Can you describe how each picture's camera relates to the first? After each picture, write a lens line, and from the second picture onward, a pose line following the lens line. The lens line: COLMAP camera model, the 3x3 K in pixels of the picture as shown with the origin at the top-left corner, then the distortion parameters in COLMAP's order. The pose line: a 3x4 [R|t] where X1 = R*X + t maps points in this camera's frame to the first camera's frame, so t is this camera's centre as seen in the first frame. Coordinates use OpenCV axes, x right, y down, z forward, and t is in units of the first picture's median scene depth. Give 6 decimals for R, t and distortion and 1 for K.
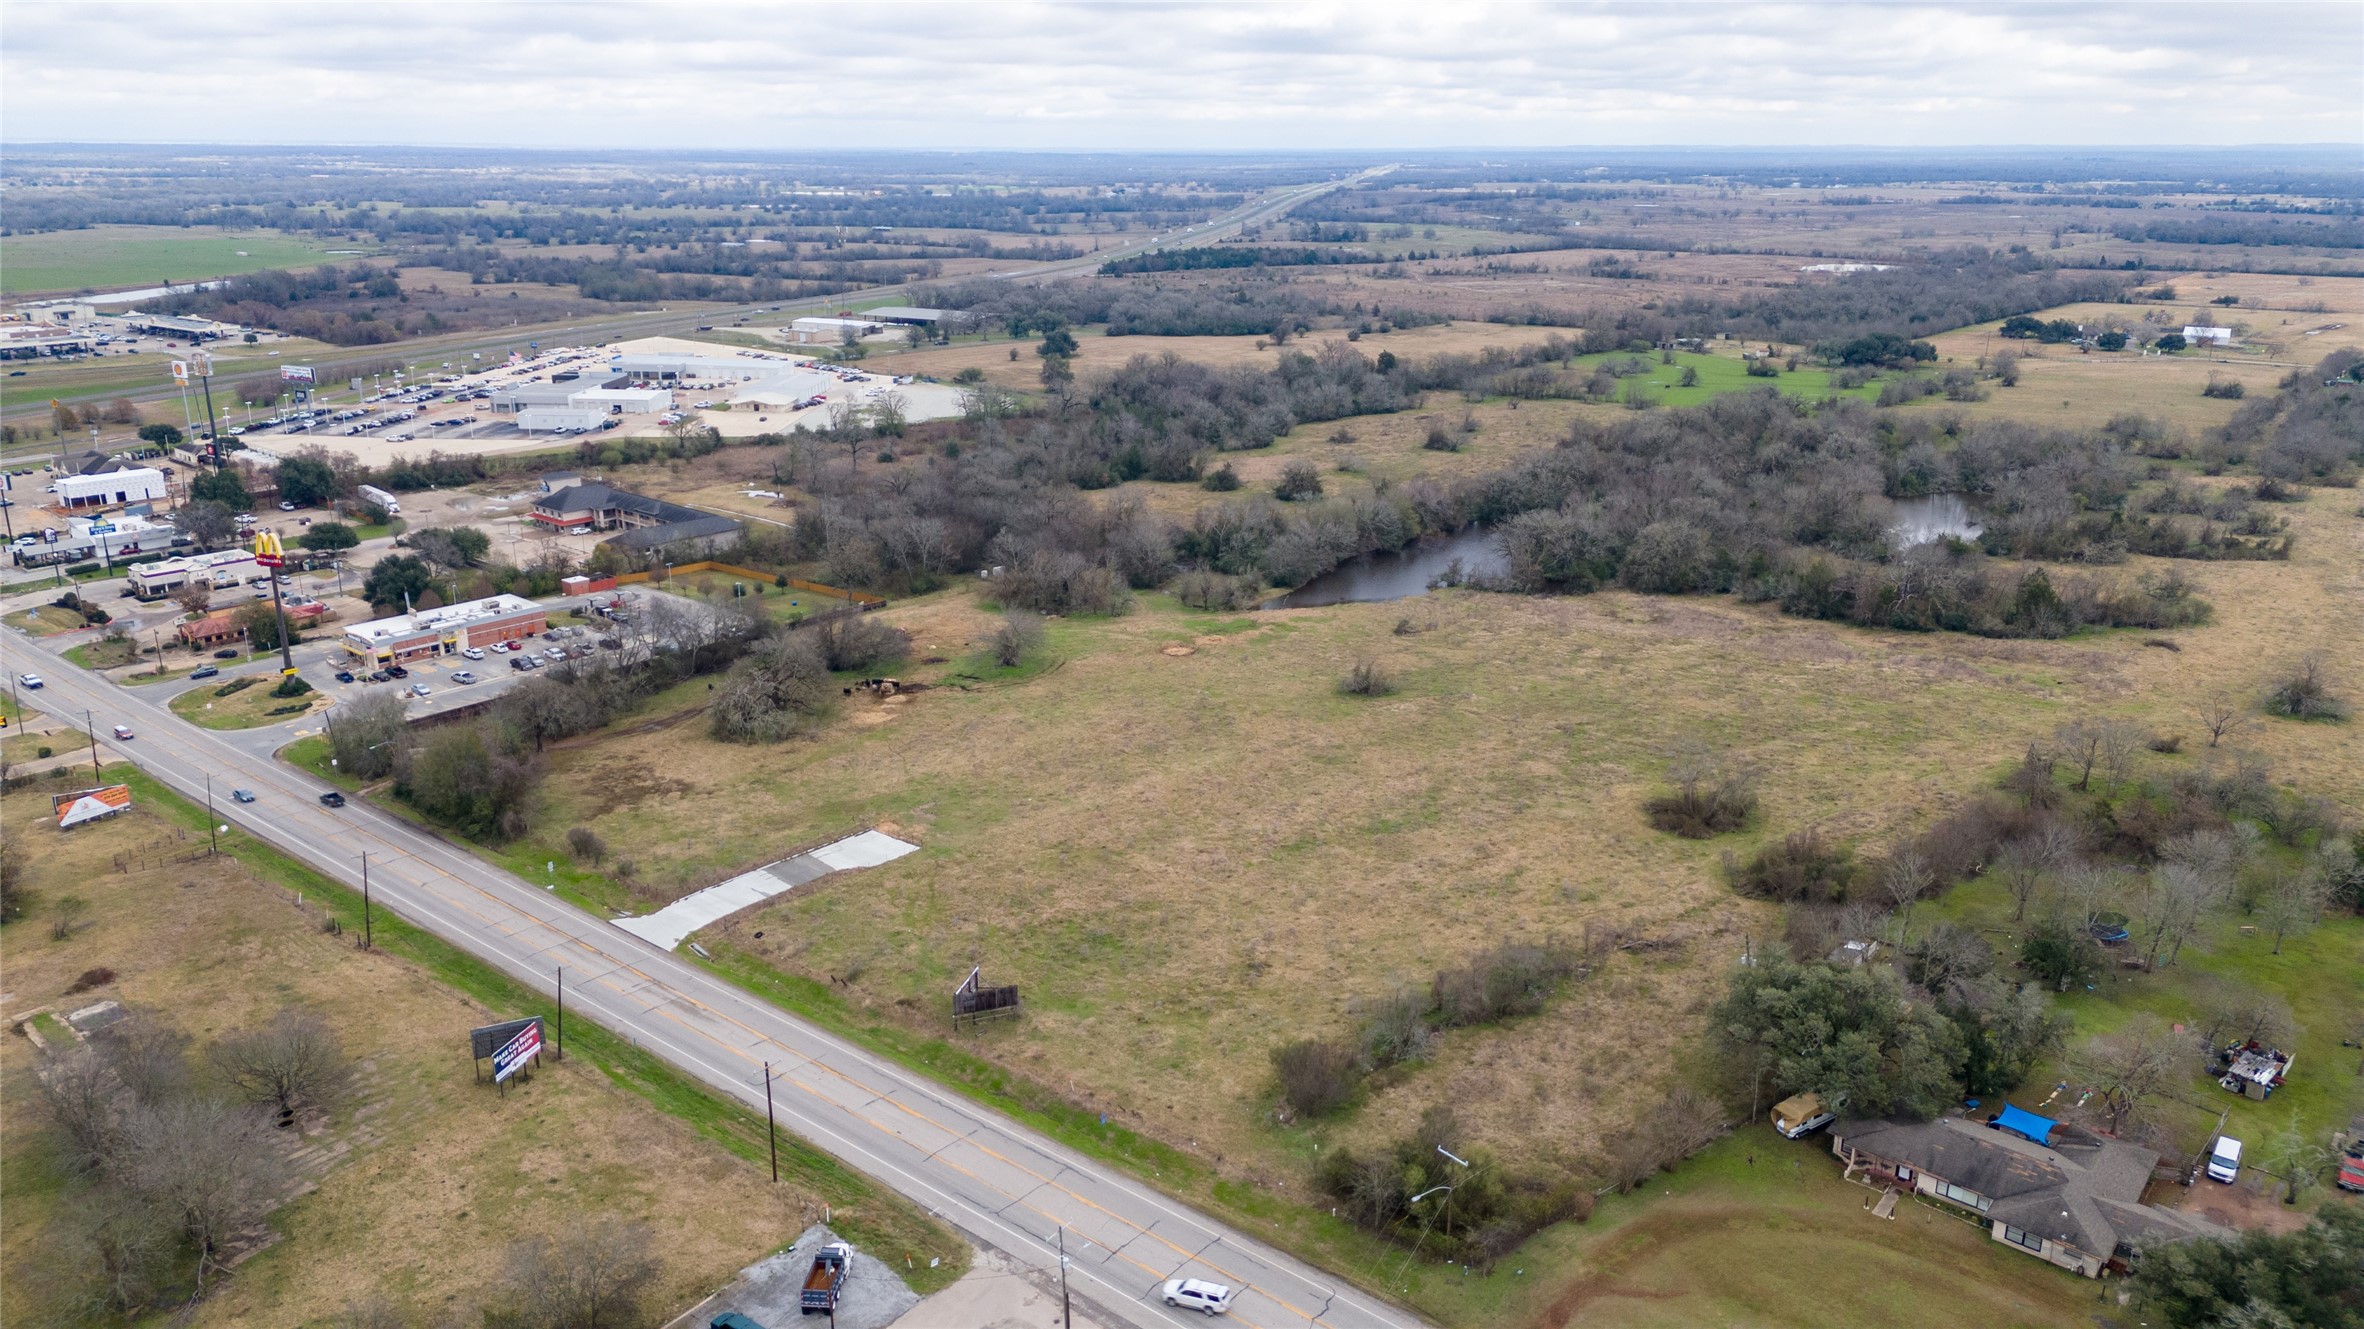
lens RADIAL K [[1639.7, 0, 1182.0], [0, 1639.7, 664.5], [0, 0, 1]] dist [0.093469, -0.097866]
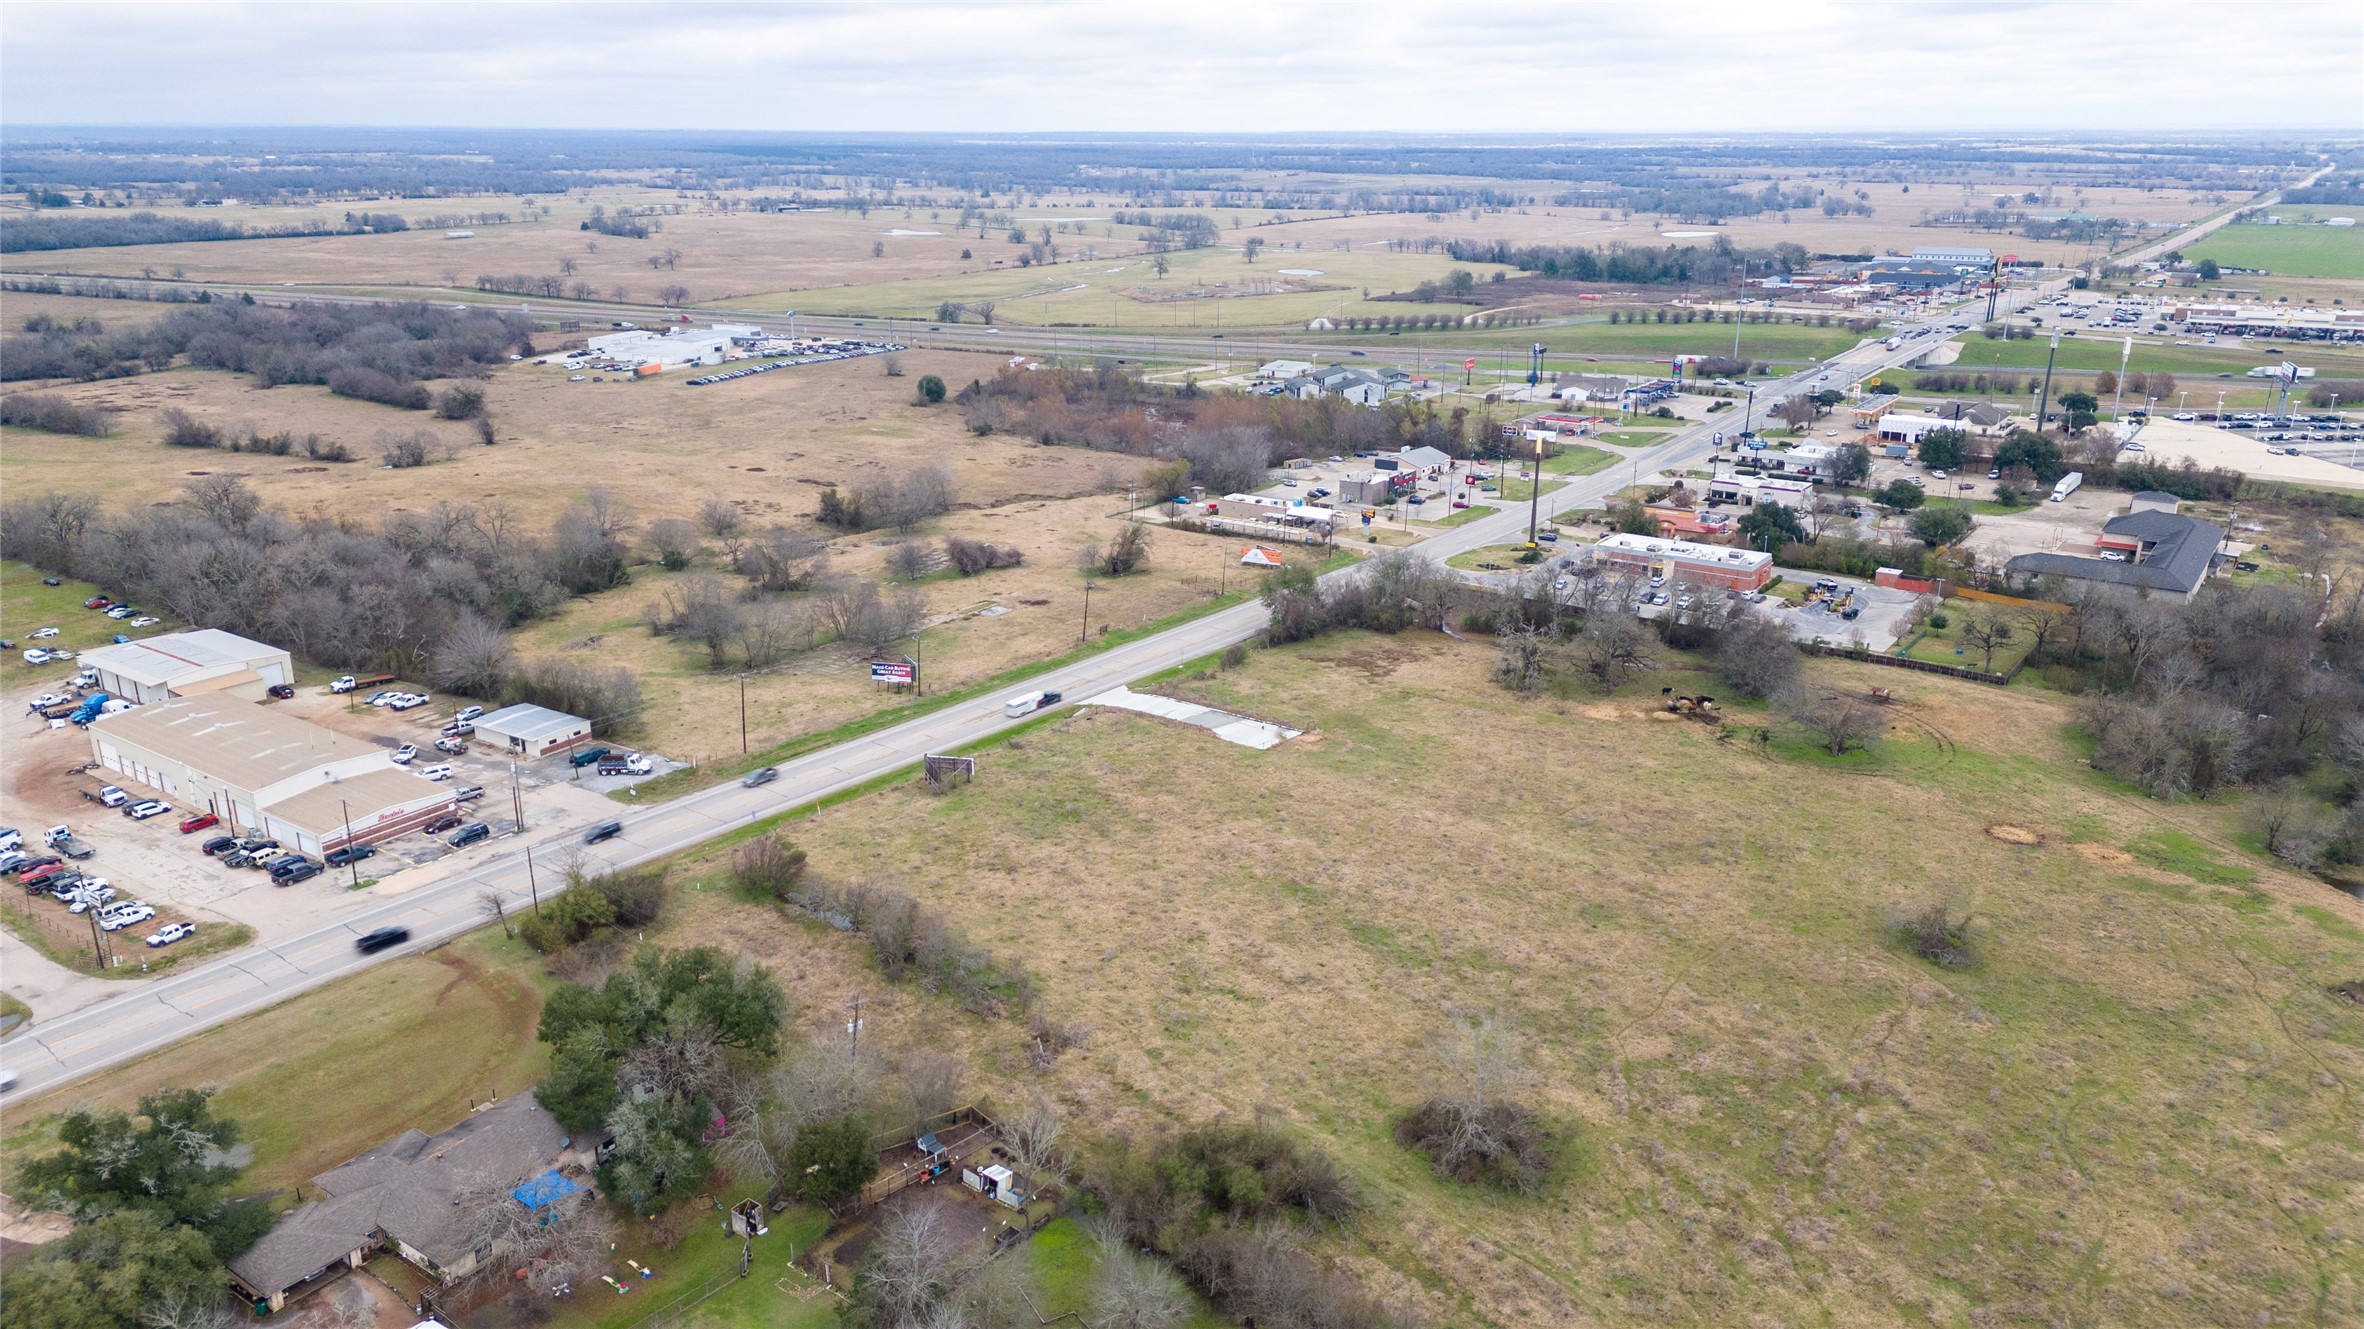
lens RADIAL K [[1639.7, 0, 1182.0], [0, 1639.7, 664.5], [0, 0, 1]] dist [0.093469, -0.097866]
pose [[0.085446, 0.306095, -0.948159, 0.678916], [-0.300021, 0.915374, 0.268474, -0.174112], [0.950098, 0.261528, 0.170050, 0.573032]]
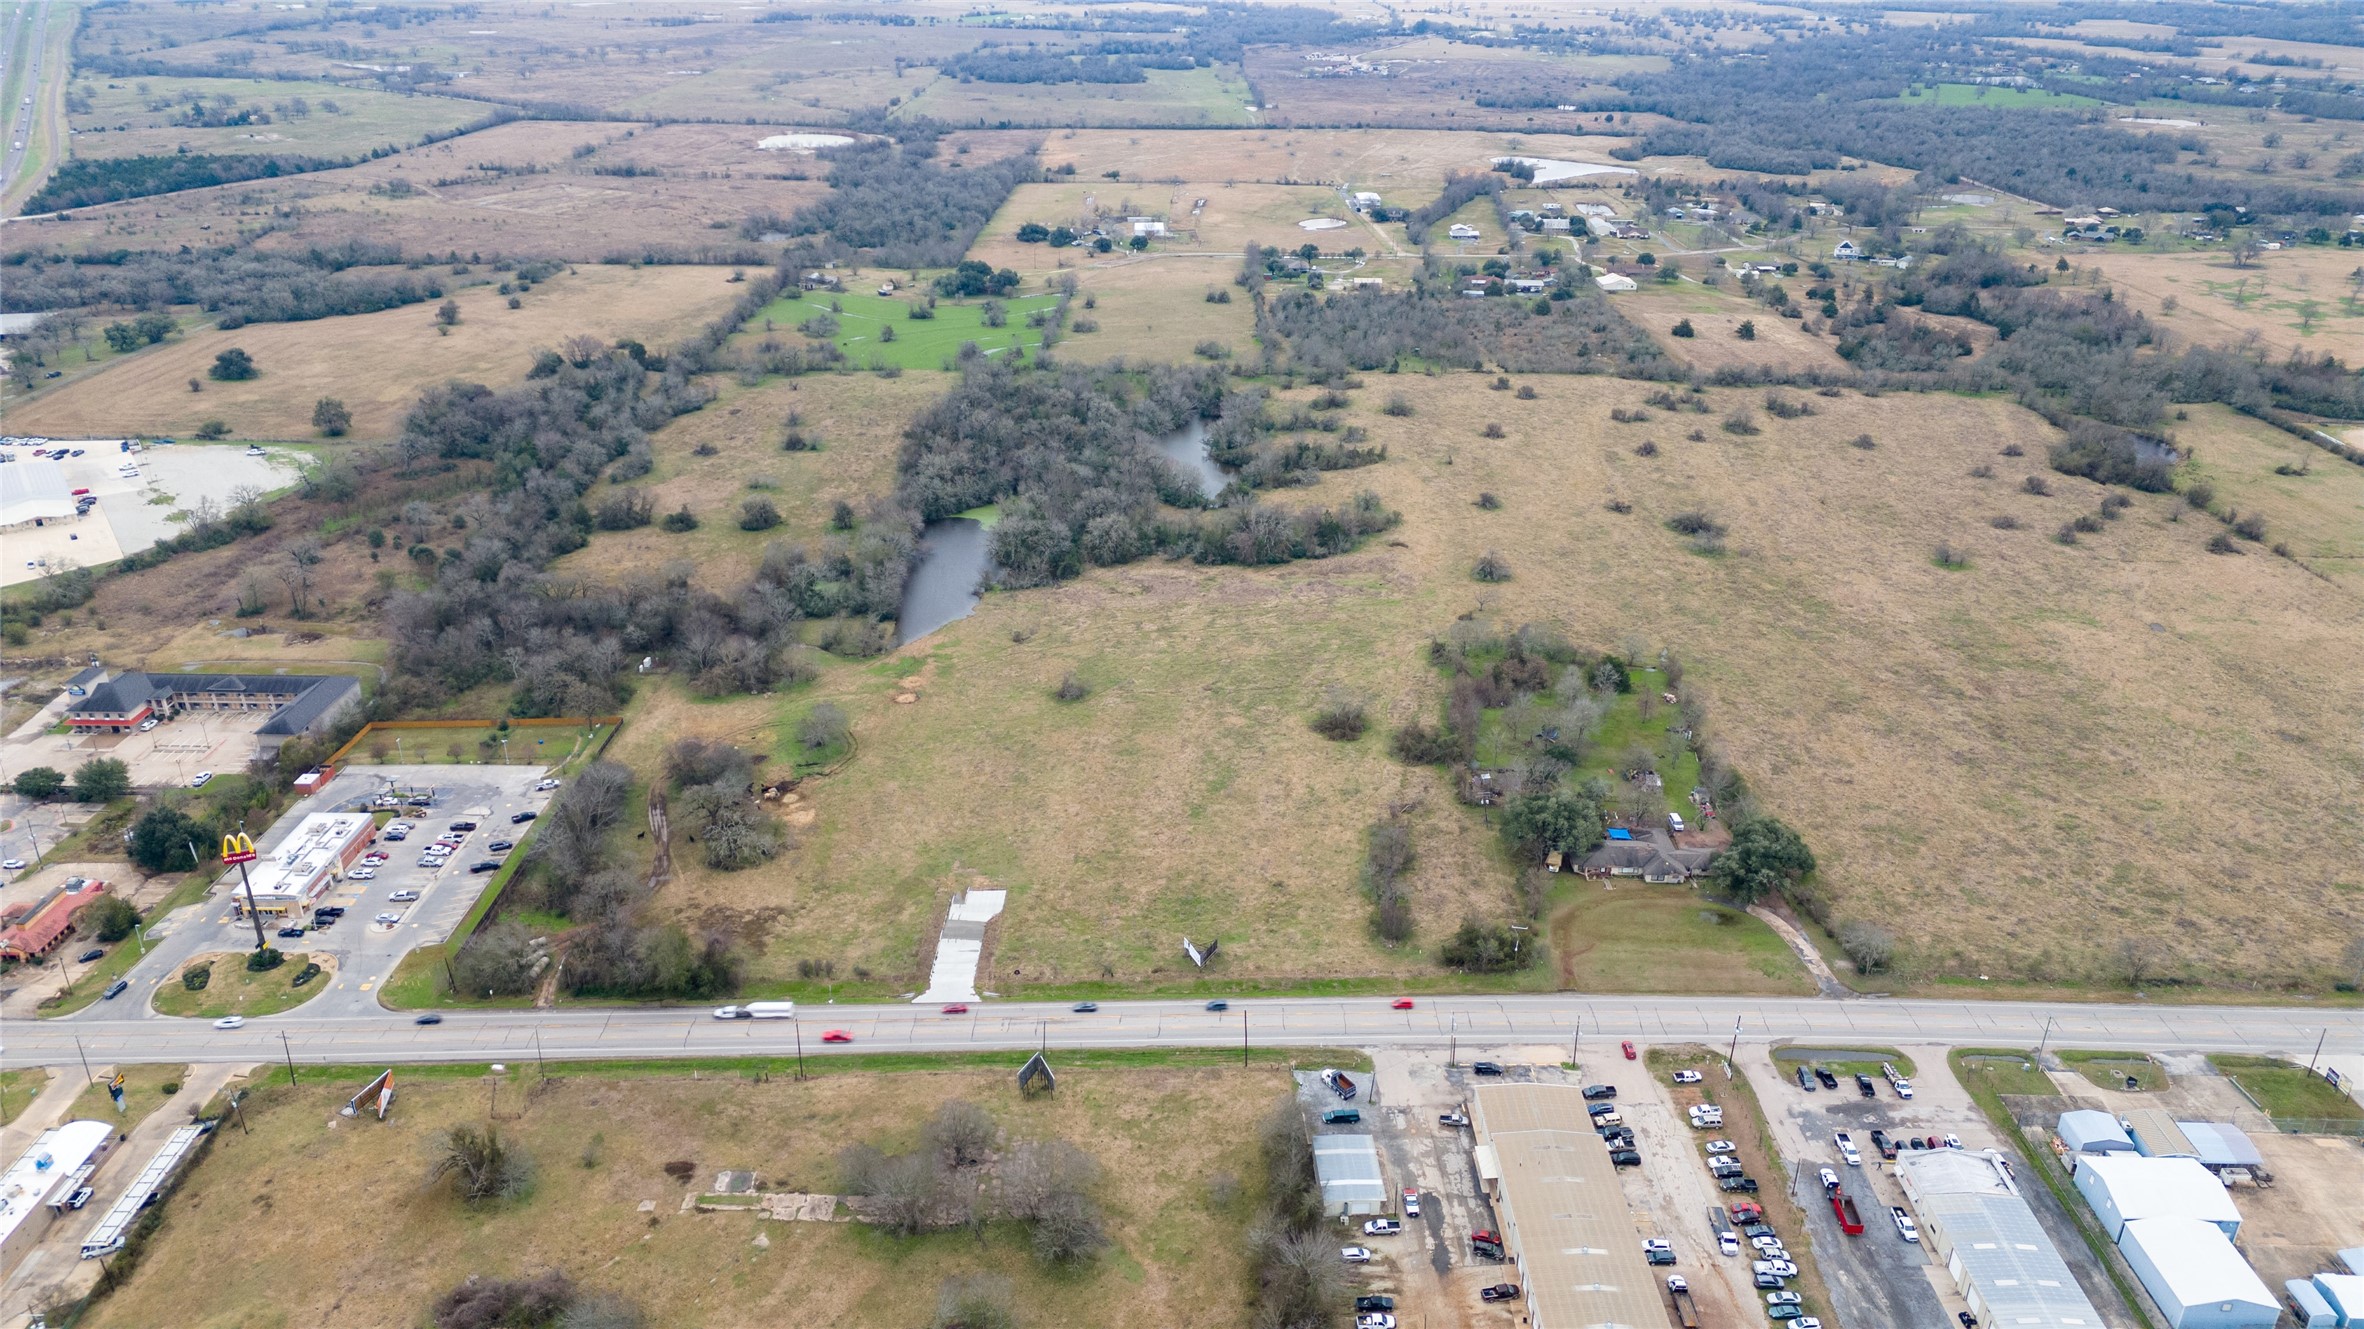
lens RADIAL K [[1639.7, 0, 1182.0], [0, 1639.7, 664.5], [0, 0, 1]] dist [0.093469, -0.097866]
pose [[0.763536, -0.265633, 0.588601, -0.692401], [0.186918, 0.963371, 0.192294, -0.283103], [-0.618121, -0.036804, 0.785221, -0.252324]]
